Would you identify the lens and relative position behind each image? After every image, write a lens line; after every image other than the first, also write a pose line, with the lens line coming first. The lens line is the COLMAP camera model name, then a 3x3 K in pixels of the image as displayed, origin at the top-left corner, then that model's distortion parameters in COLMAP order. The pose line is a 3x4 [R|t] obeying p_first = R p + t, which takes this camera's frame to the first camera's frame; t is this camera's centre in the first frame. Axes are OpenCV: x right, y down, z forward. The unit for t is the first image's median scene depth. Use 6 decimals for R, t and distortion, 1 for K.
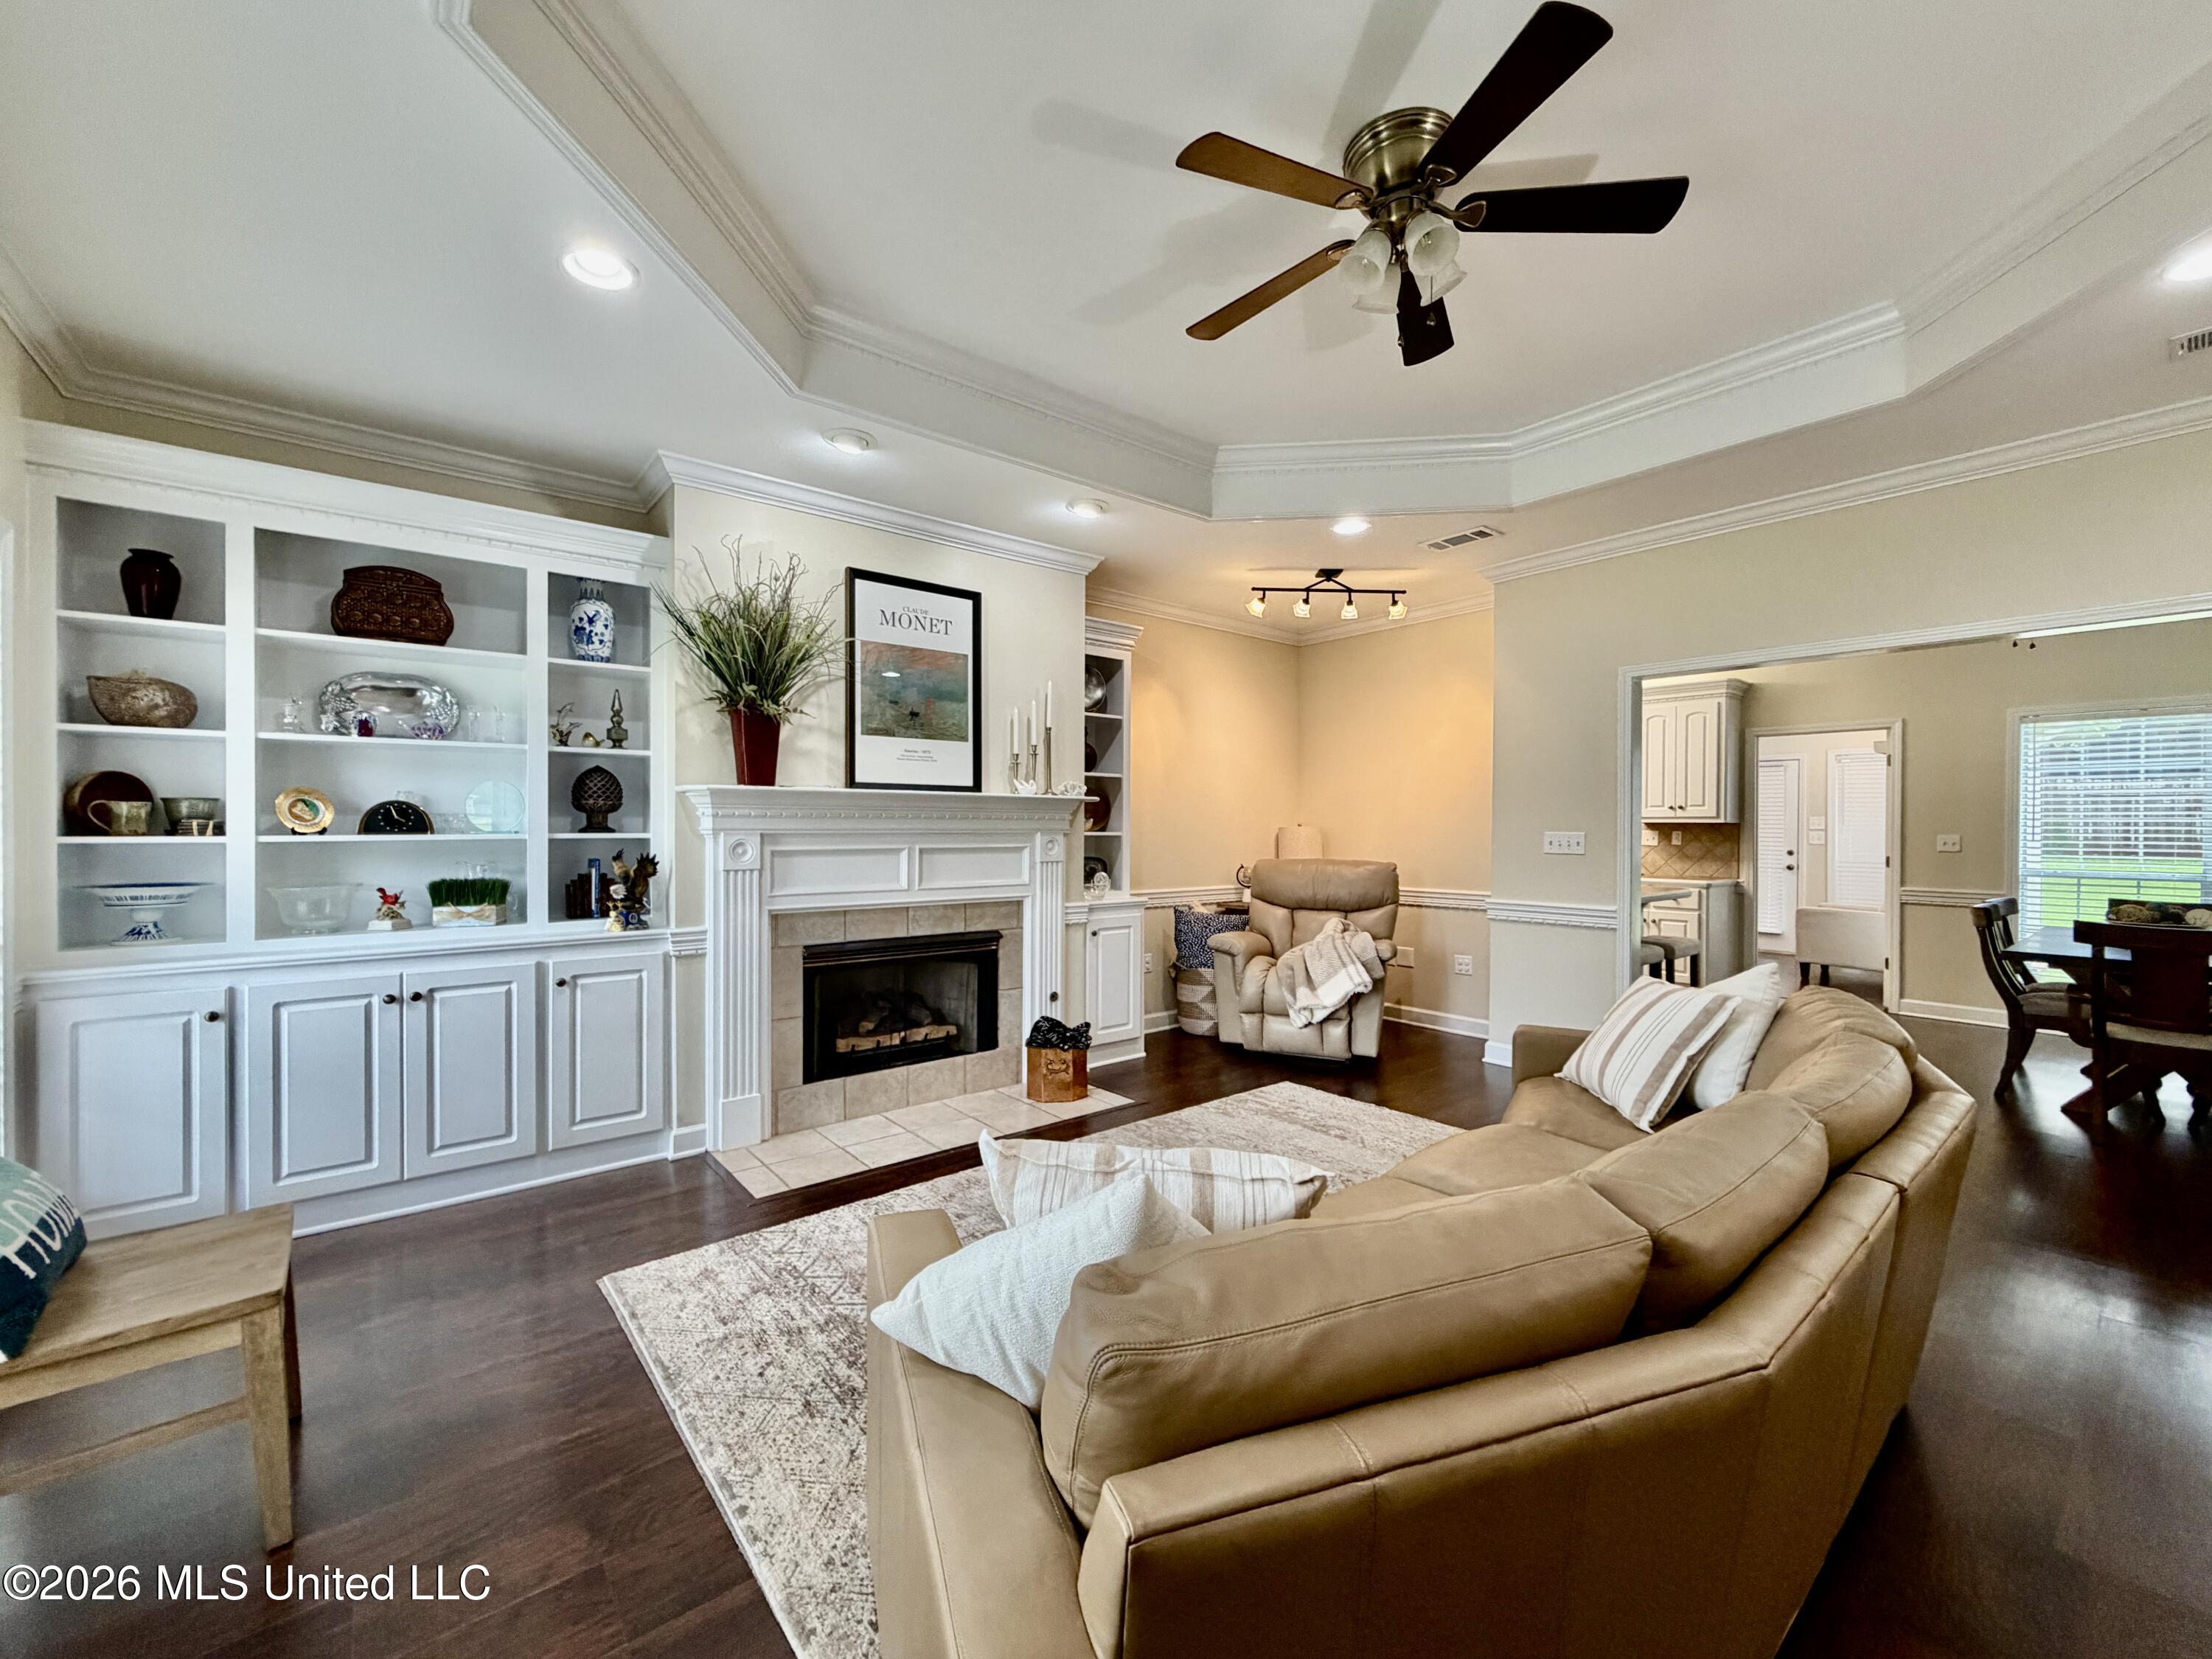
lens RADIAL K [[889.0, 0, 1106.0], [0, 889.0, 829.5], [0, 0, 1]] dist [-0.000673, 0.000215]
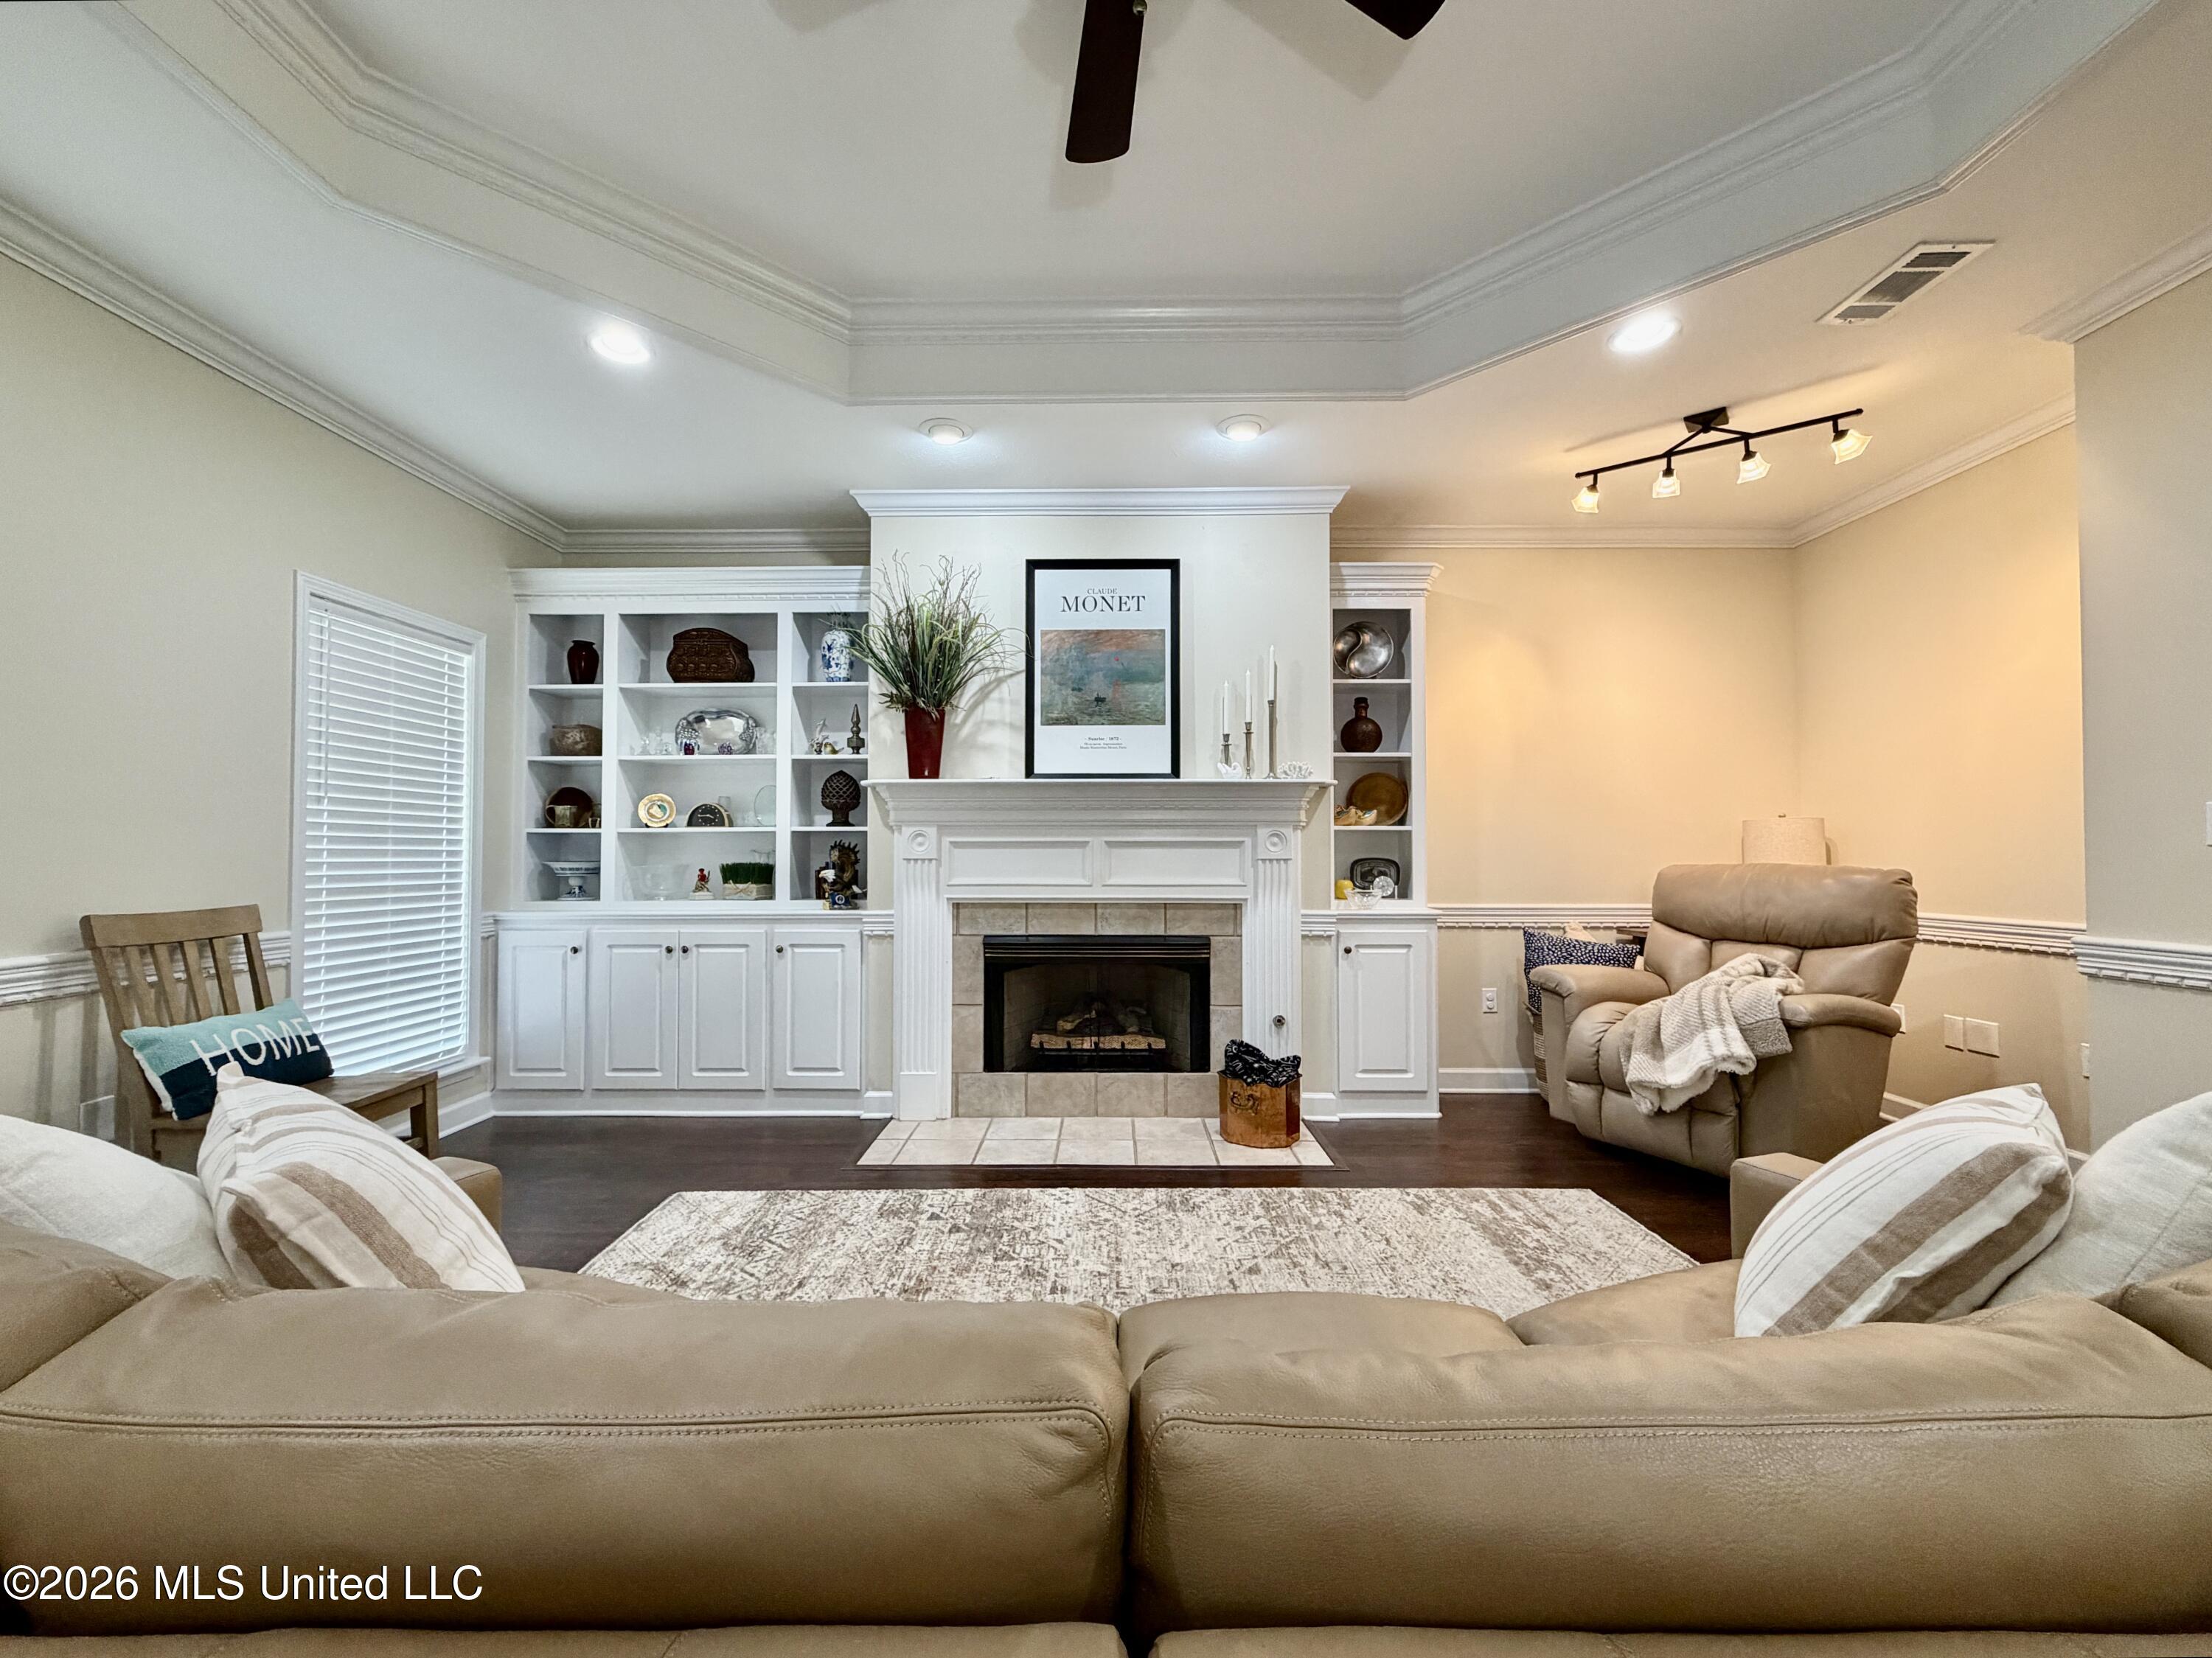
lens RADIAL K [[888.9, 0, 1106.0], [0, 888.9, 829.0], [0, 0, 1]] dist [-0.000673, 0.000215]
pose [[0.771864, -0.020230, -0.635465, 0.408564], [0.000367, 0.999508, -0.031374, 0.039691], [0.635787, 0.023984, 0.771492, 0.289925]]
